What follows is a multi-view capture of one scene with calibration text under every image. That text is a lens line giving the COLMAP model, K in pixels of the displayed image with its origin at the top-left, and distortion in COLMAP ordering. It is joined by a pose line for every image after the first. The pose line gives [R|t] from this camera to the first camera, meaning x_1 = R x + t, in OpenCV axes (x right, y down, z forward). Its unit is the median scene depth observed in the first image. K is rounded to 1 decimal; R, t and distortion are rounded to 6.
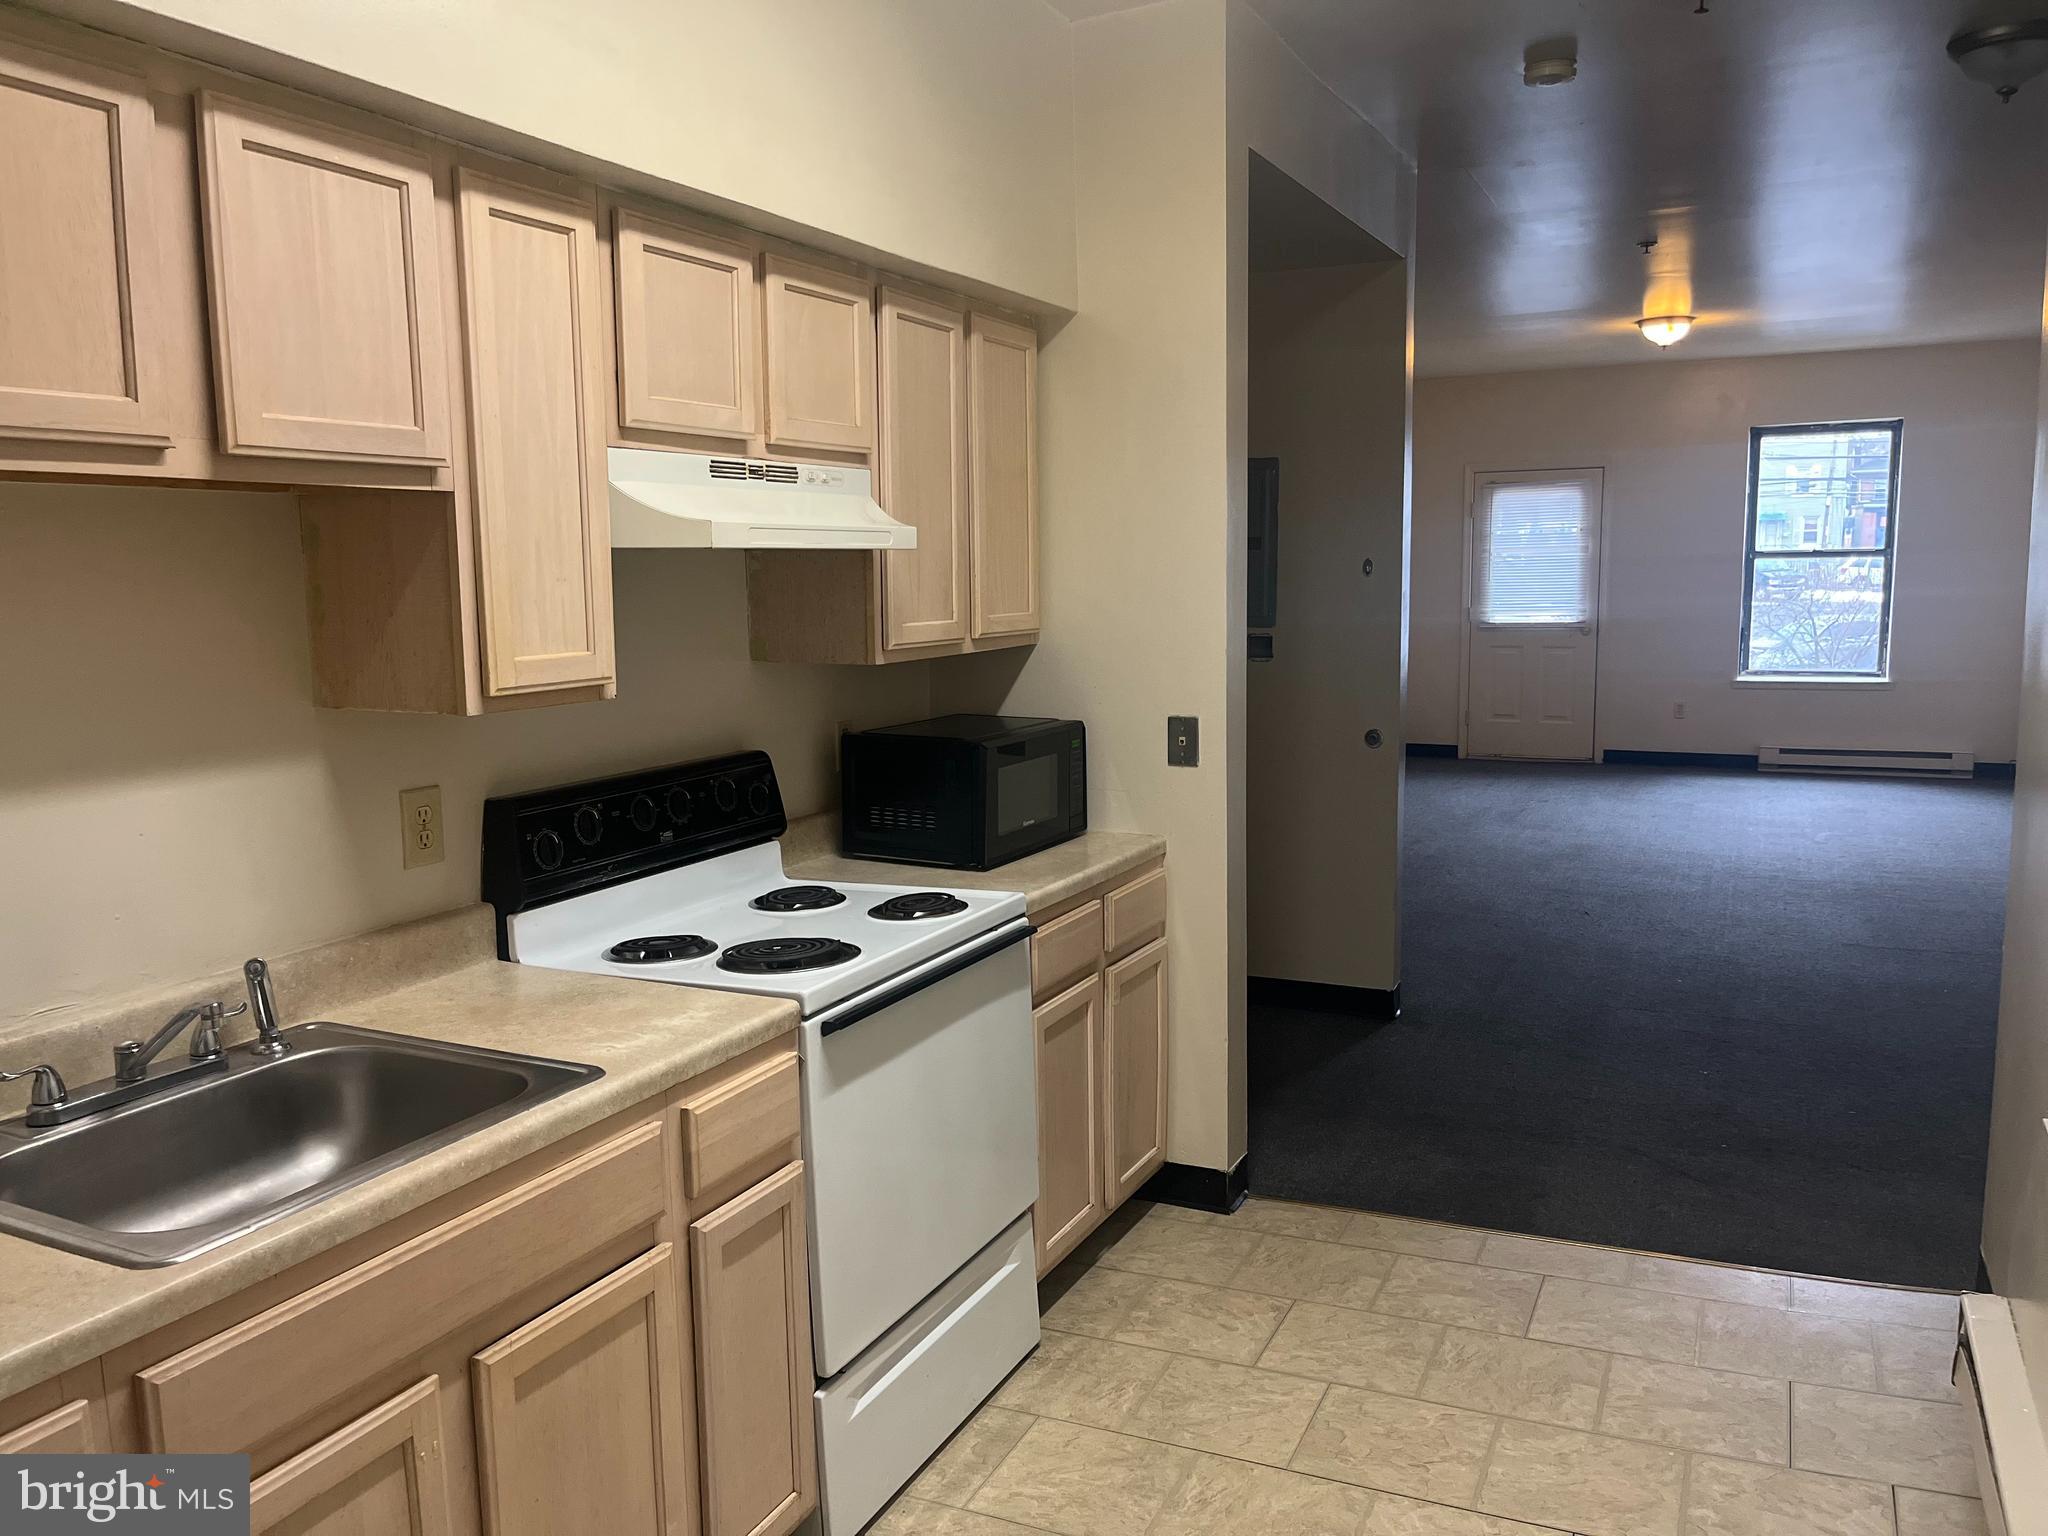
lens RADIAL K [[1574.8, 0, 1030.3], [0, 1574.8, 776.3], [0, 0, 1]] dist [0.038118, 0.004850]
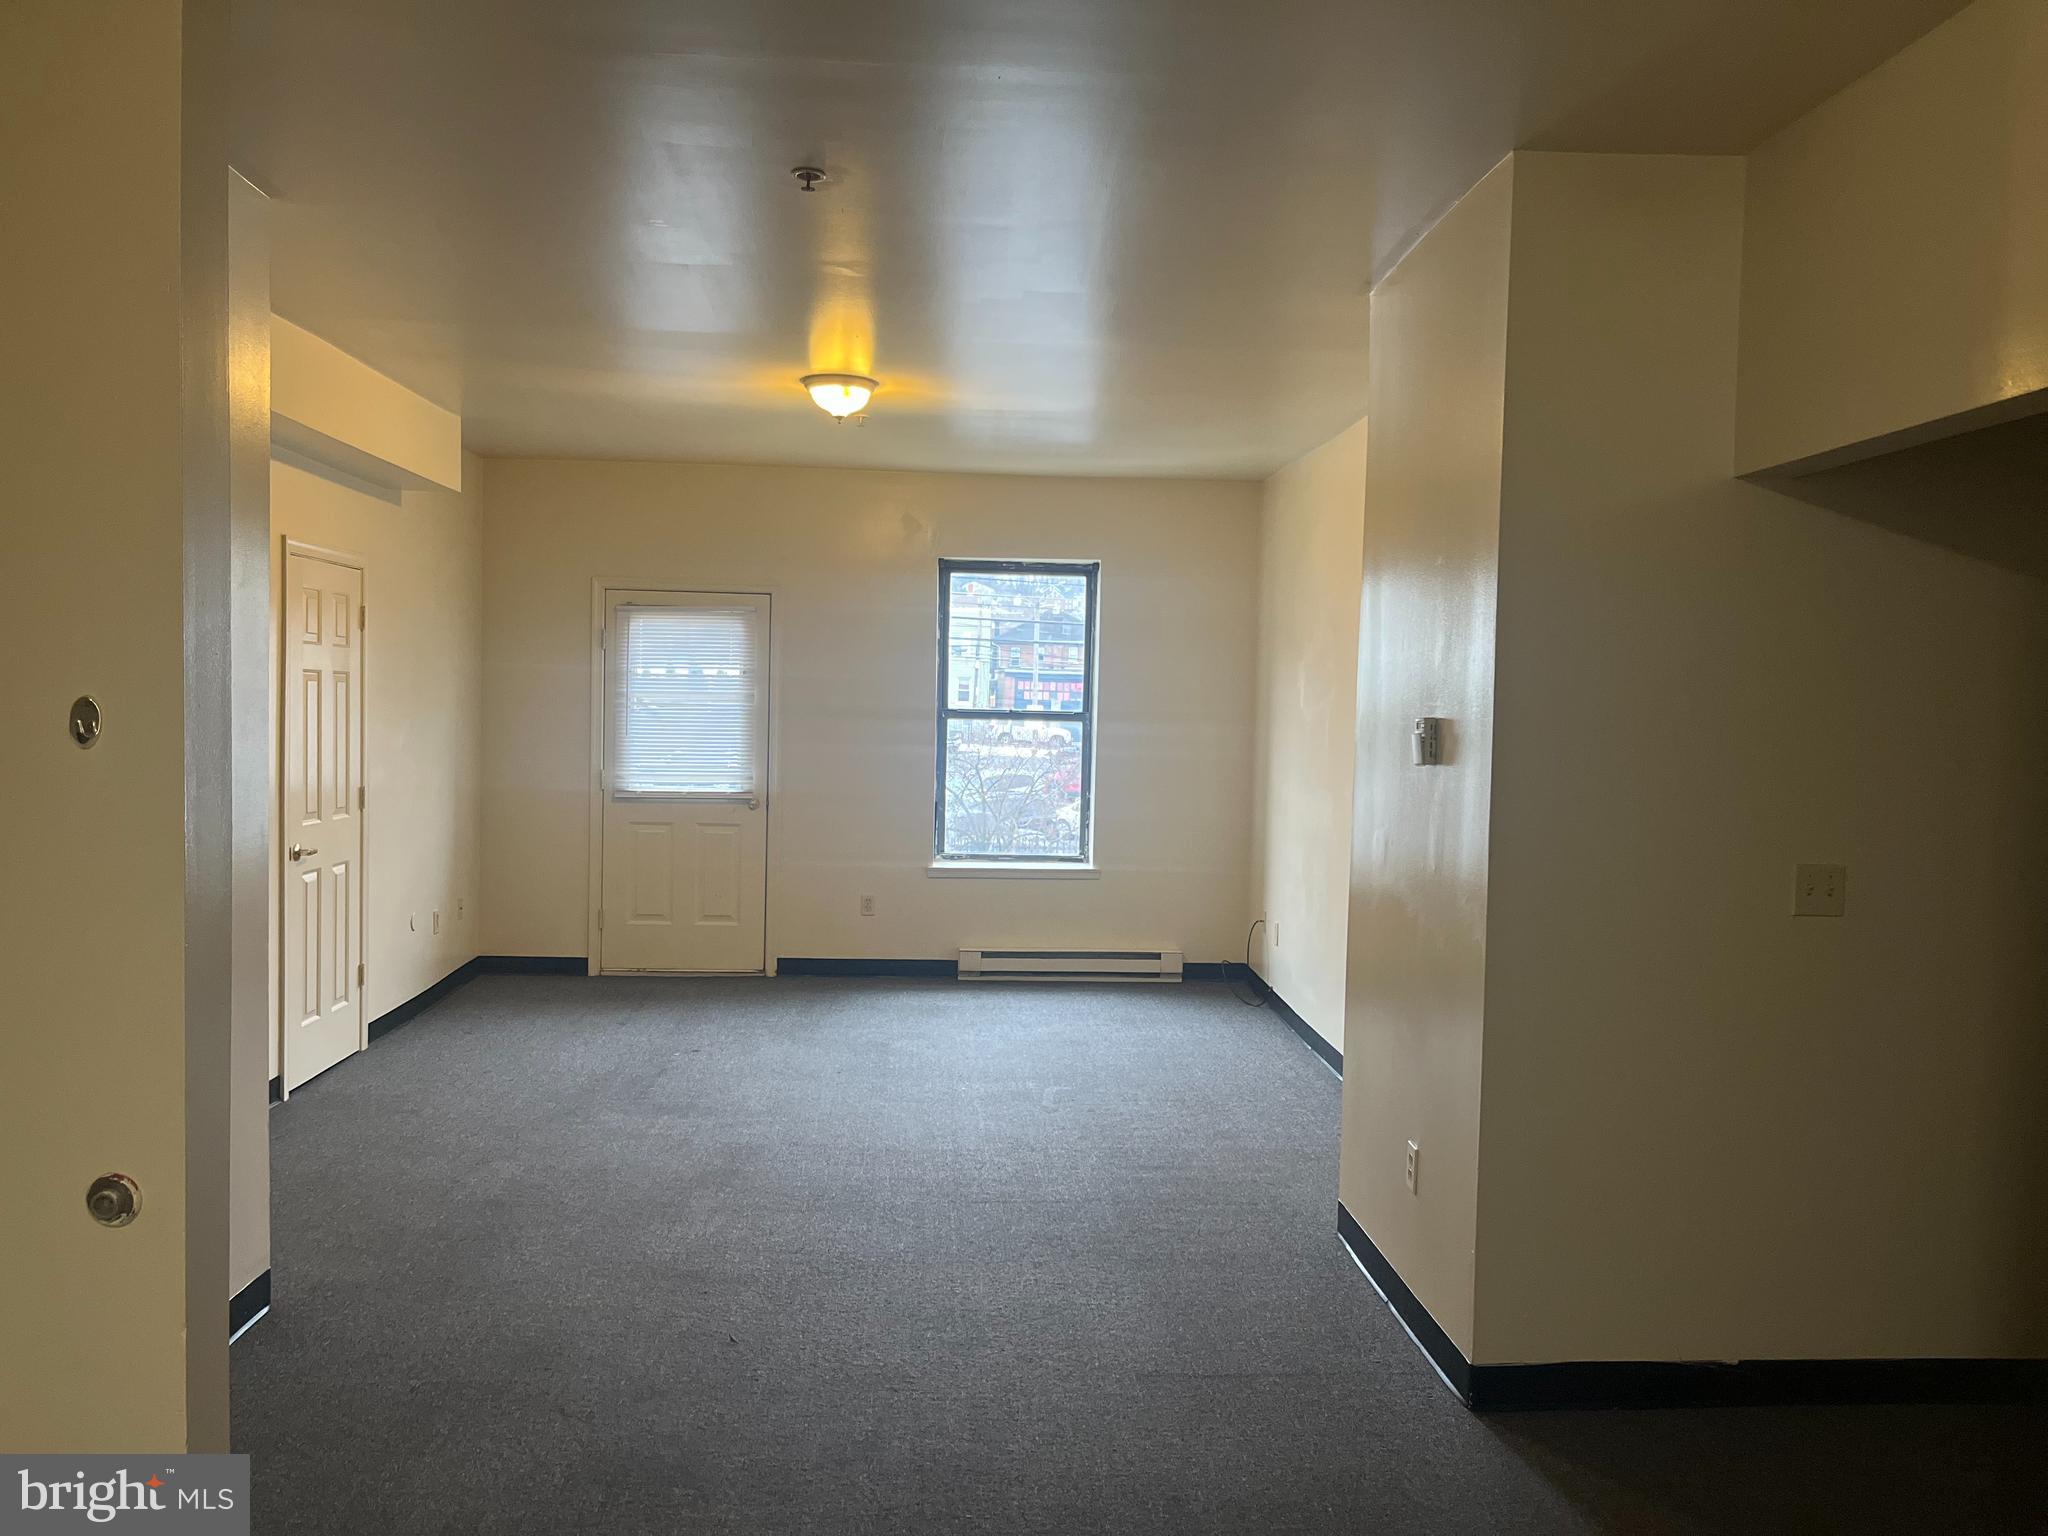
lens RADIAL K [[1574.8, 0, 1024.1], [0, 1574.8, 771.5], [0, 0, 1]] dist [0.038118, 0.004850]
pose [[0.880851, 0.015274, 0.473147, 0.108829], [0.028526, 0.995951, -0.085256, -0.039859], [-0.472533, 0.088595, 0.876848, 0.275839]]
